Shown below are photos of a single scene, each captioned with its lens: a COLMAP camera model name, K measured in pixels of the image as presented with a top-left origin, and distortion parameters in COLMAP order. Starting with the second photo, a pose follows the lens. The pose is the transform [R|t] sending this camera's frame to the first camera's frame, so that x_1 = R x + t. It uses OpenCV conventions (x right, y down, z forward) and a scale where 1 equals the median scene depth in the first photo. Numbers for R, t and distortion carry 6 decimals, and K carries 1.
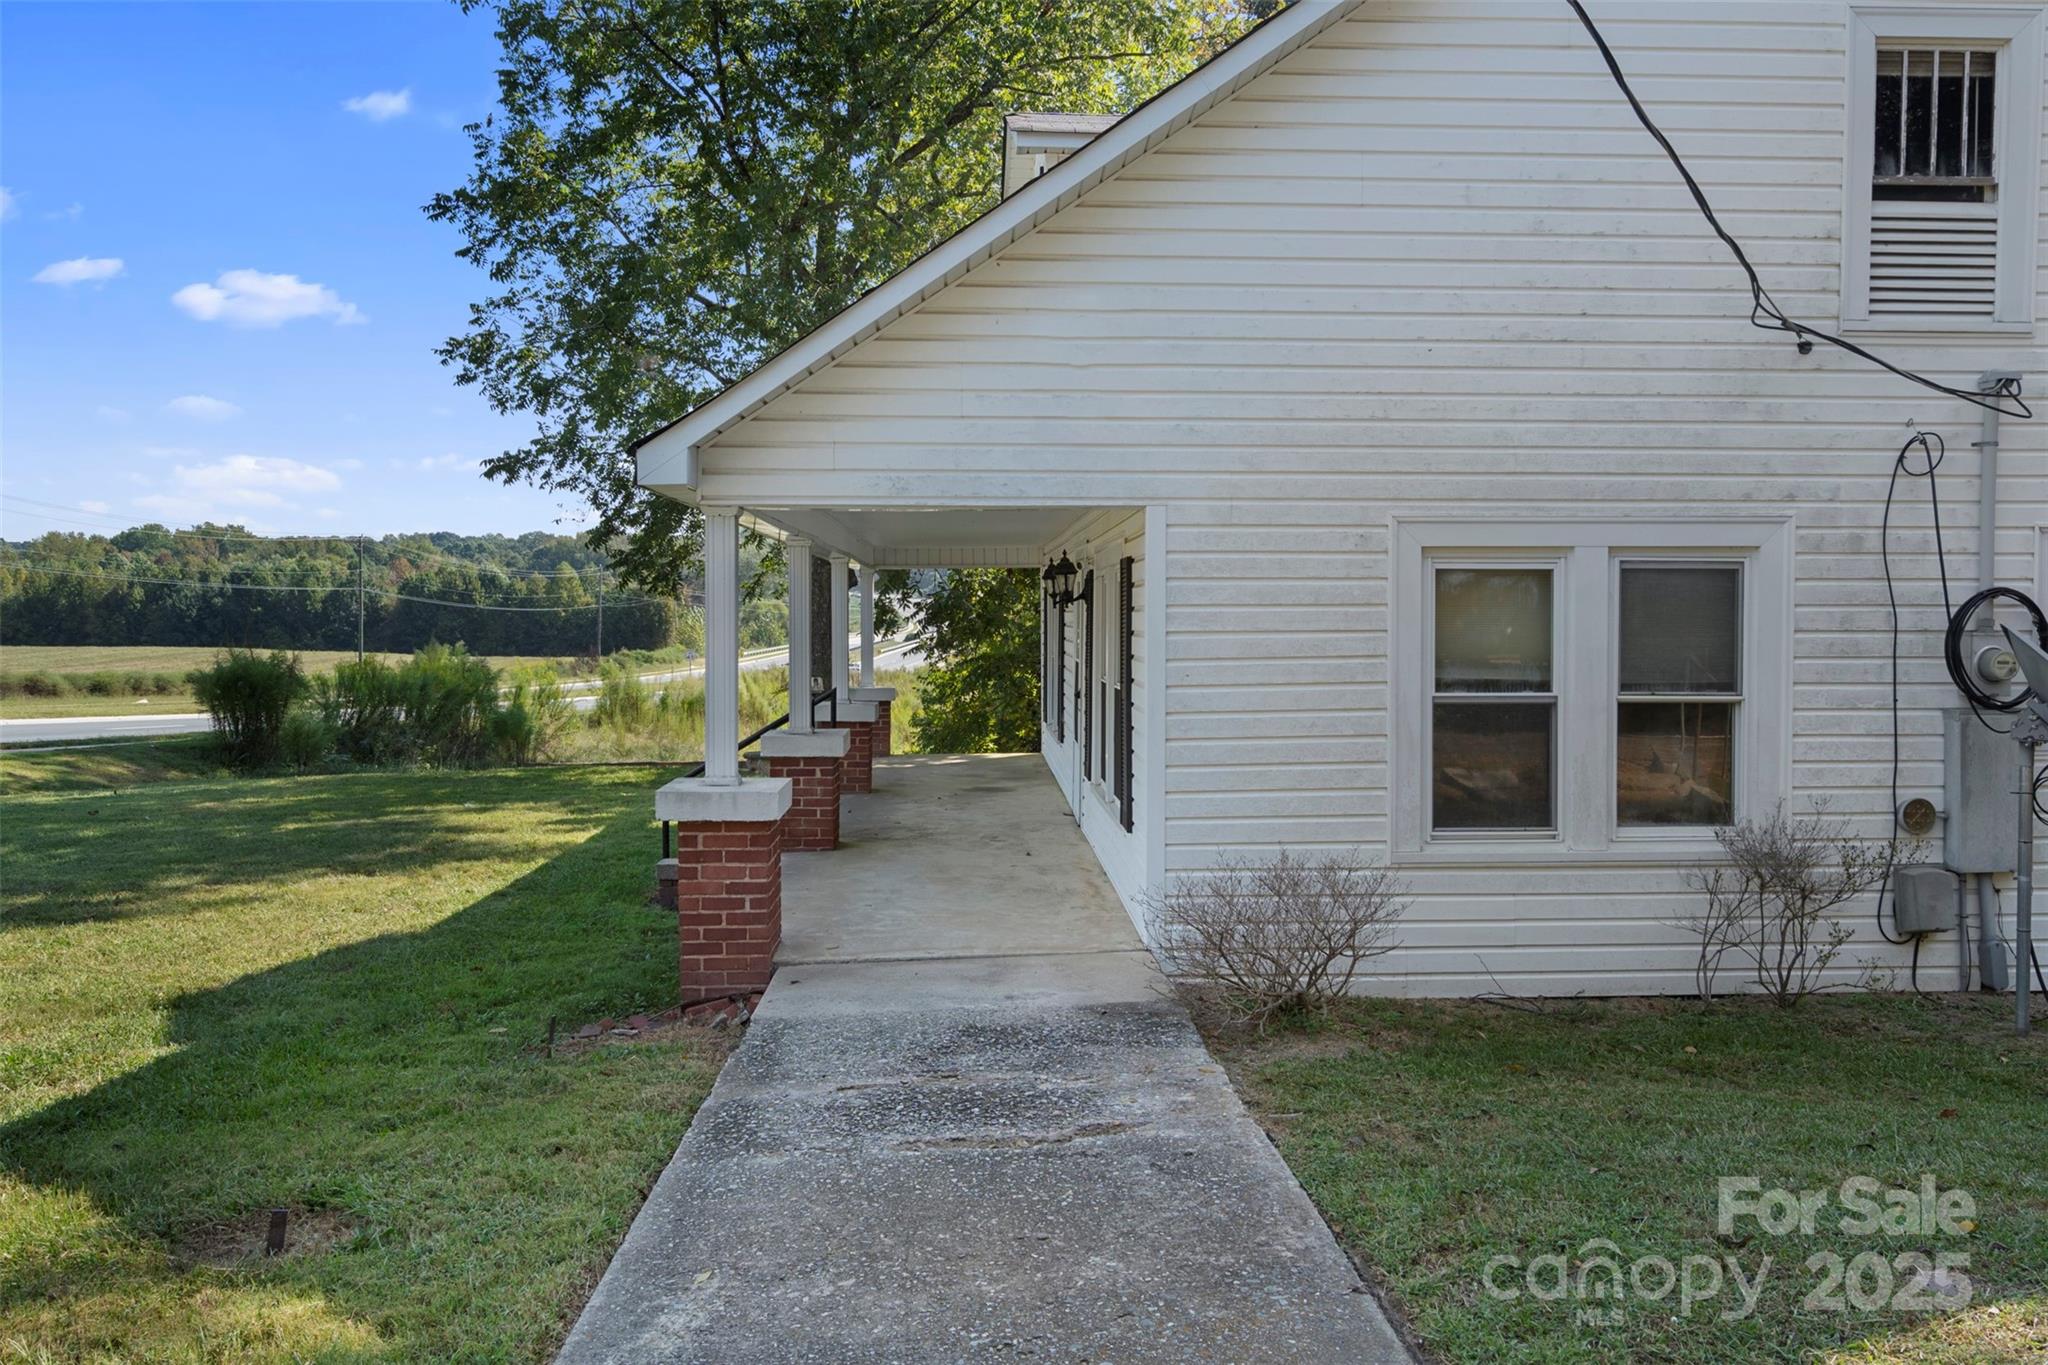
lens RADIAL K [[1452.6, 0, 1029.5], [0, 1452.6, 682.3], [0, 0, 1]] dist [0.003838, 0.000188]
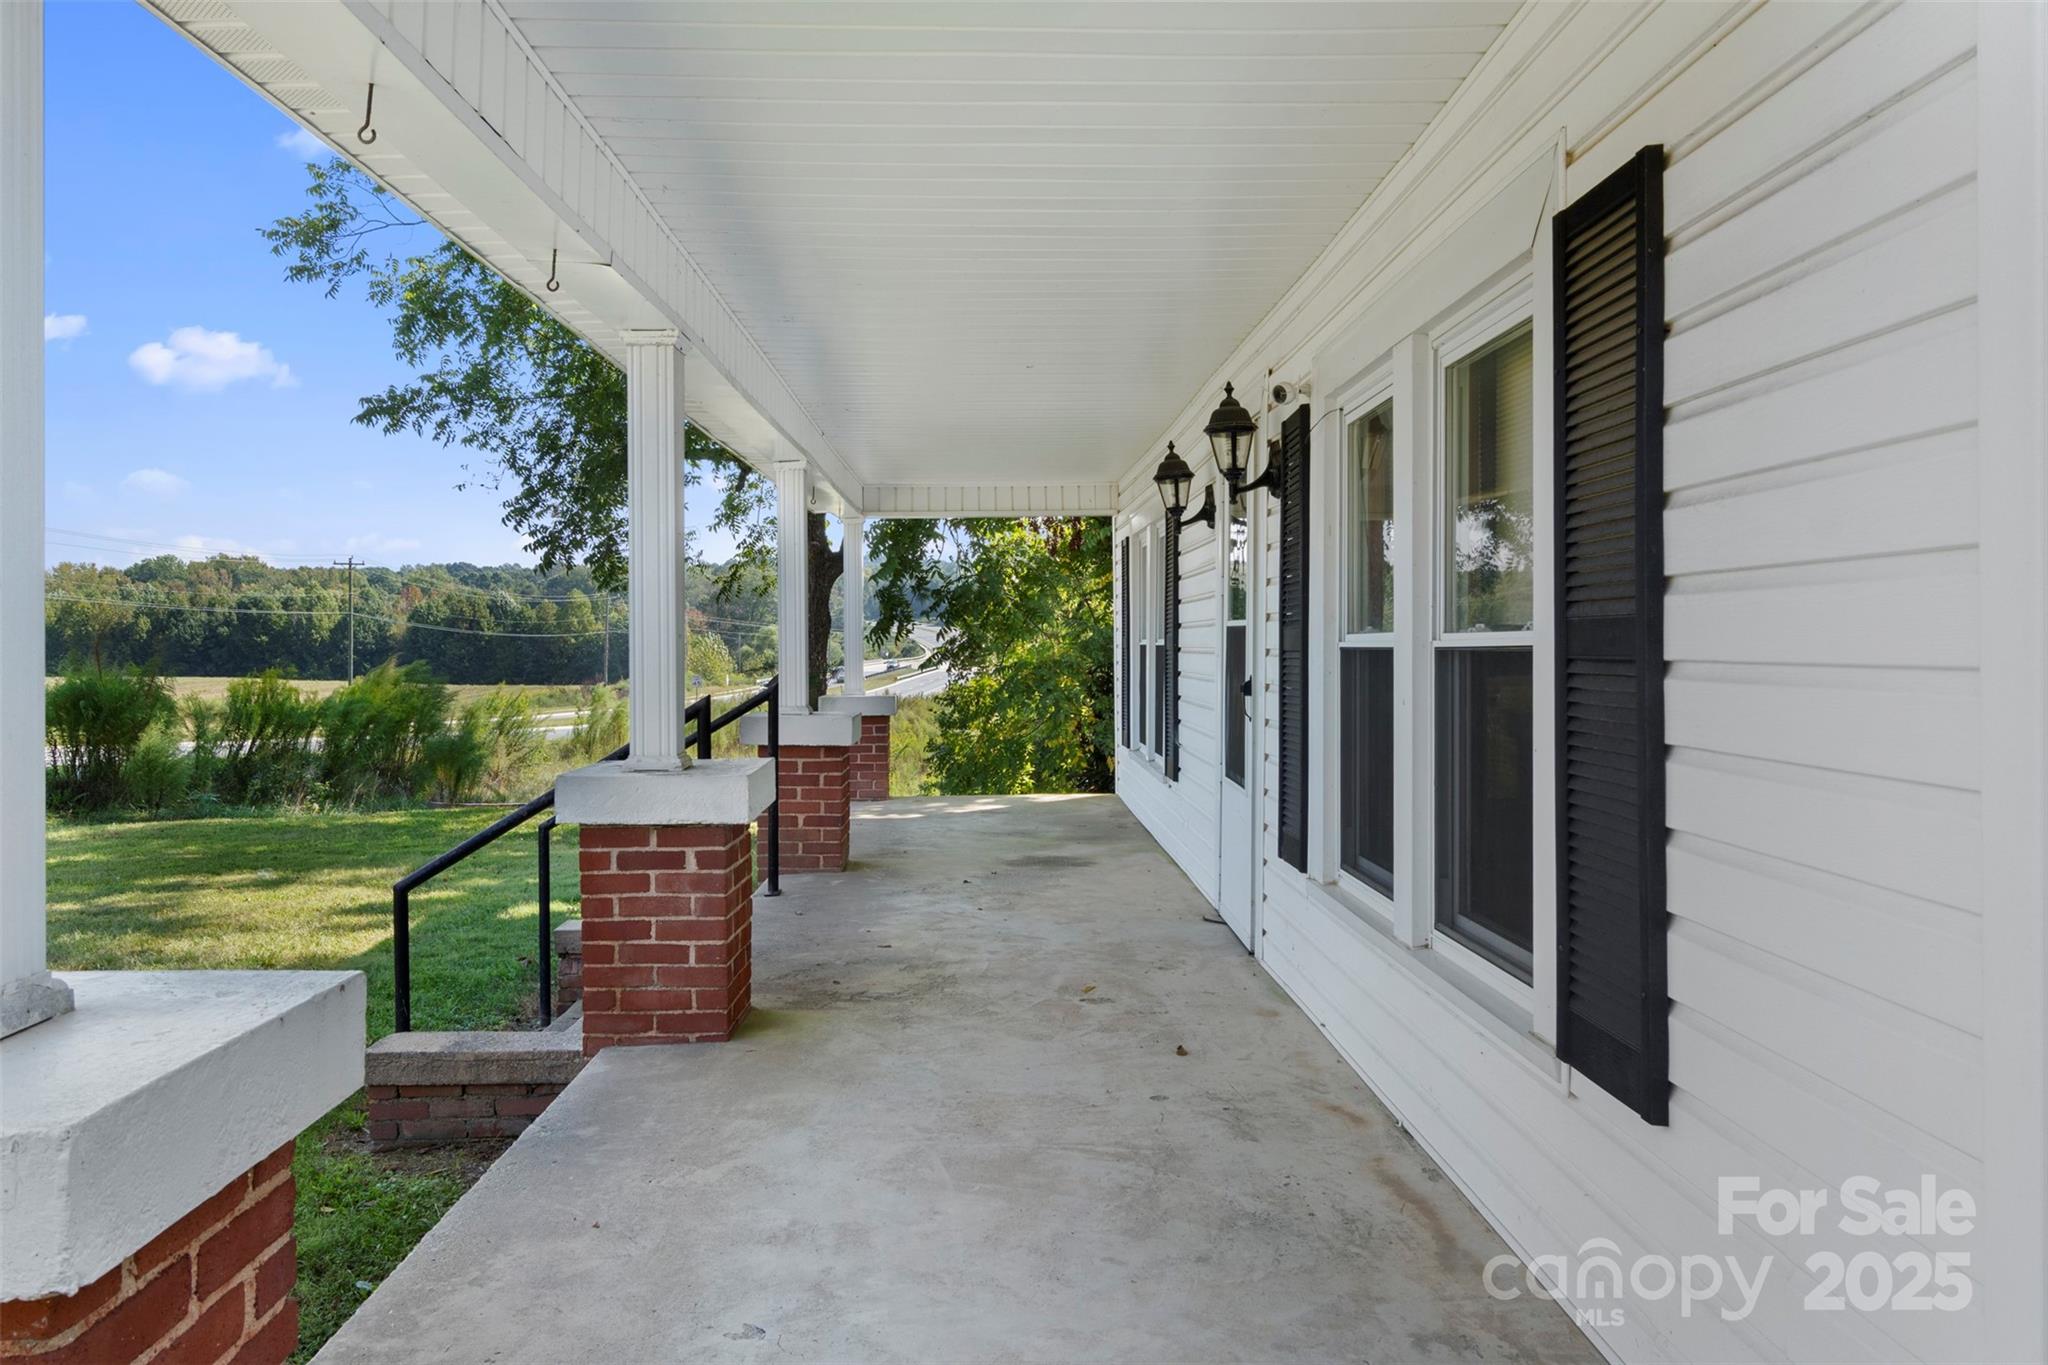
lens RADIAL K [[1452.6, 0, 1038.3], [0, 1452.6, 623.3], [0, 0, 1]] dist [0.003838, 0.000188]
pose [[0.999968, -0.004308, -0.006798, -0.012091], [0.003888, 0.998150, -0.060667, 0.005797], [0.007047, 0.060639, 0.998135, 0.174911]]
